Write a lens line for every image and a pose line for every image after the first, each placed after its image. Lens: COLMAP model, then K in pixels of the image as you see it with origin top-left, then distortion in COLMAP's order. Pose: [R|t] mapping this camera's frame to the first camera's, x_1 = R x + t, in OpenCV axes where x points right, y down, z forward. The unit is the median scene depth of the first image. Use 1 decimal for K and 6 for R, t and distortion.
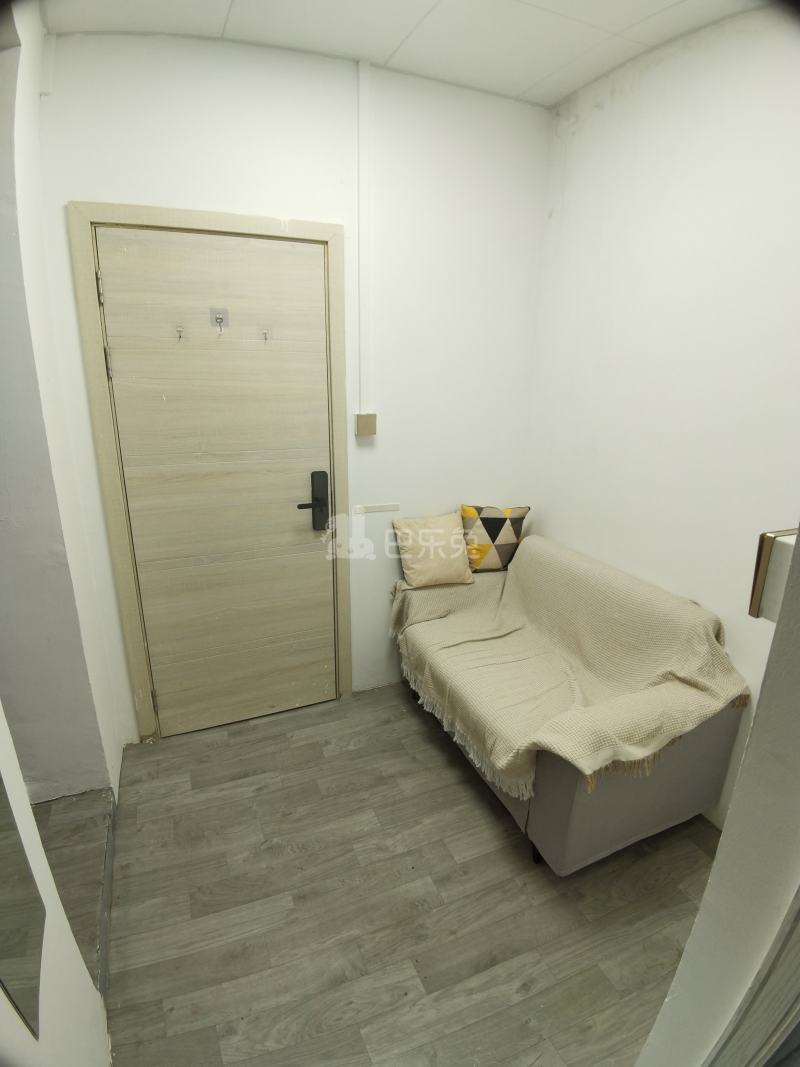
lens RADIAL K [[533.7, 0, 400.0], [0, 533.7, 533.5], [0, 0, 1]] dist [-0.000384, -0.046626]
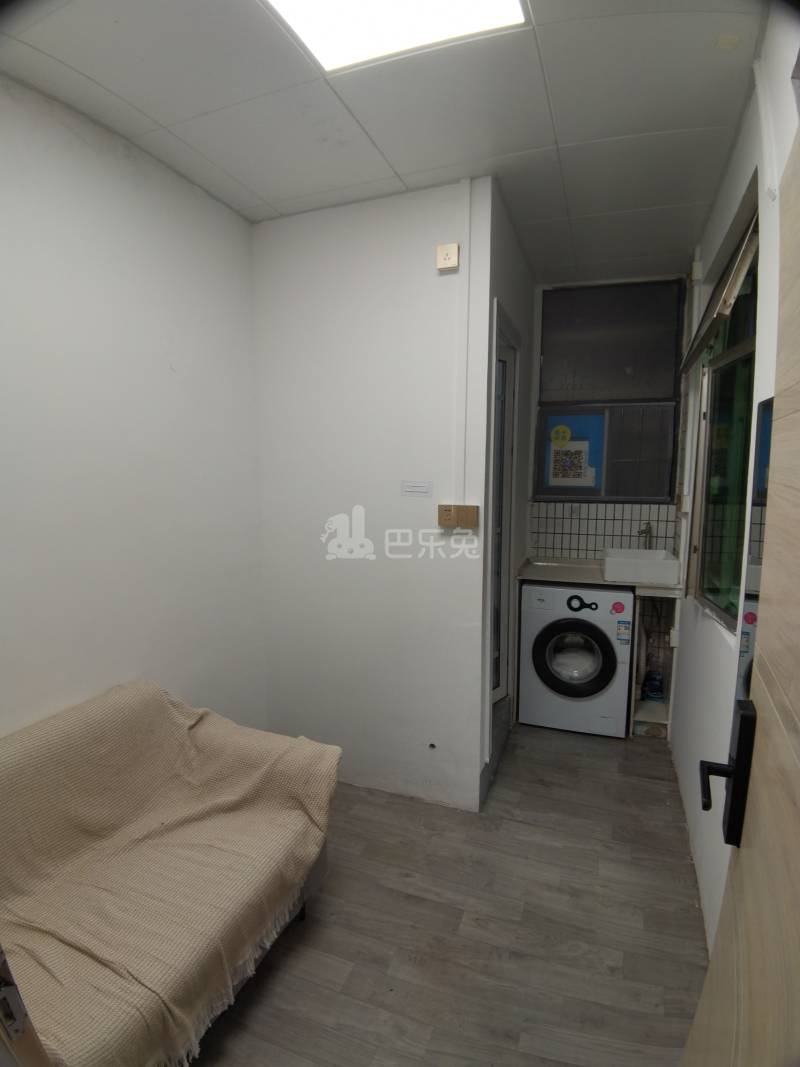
lens RADIAL K [[533.7, 0, 400.0], [0, 533.7, 533.5], [0, 0, 1]] dist [-0.000384, -0.046626]
pose [[-0.721326, -0.094676, 0.686094, -0.638518], [0.193459, 0.923640, 0.330850, -0.473779], [-0.665028, 0.371382, -0.647930, 1.552777]]
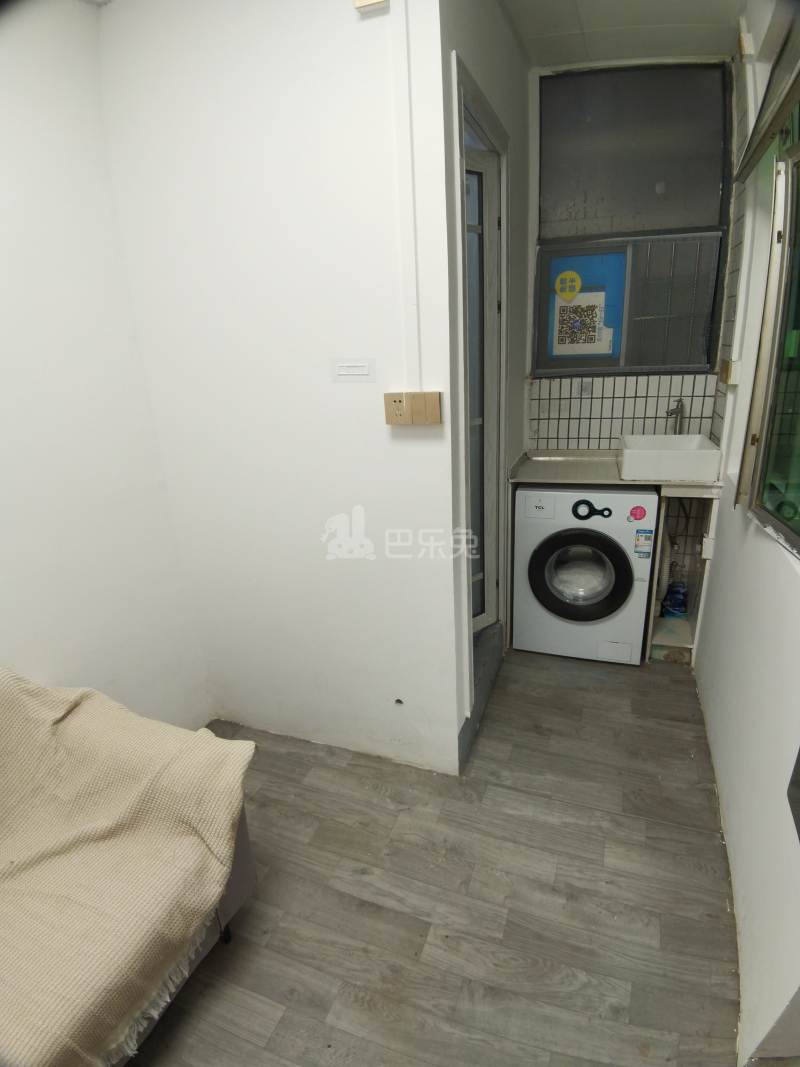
lens RADIAL K [[539.6, 0, 400.0], [0, 539.6, 533.5], [0, 0, 1]] dist [0.002822, -0.049854]
pose [[-0.717226, -0.202502, 0.666768, -0.444428], [0.244421, 0.822946, 0.512852, -0.328422], [-0.652568, 0.530803, -0.540743, 1.148617]]
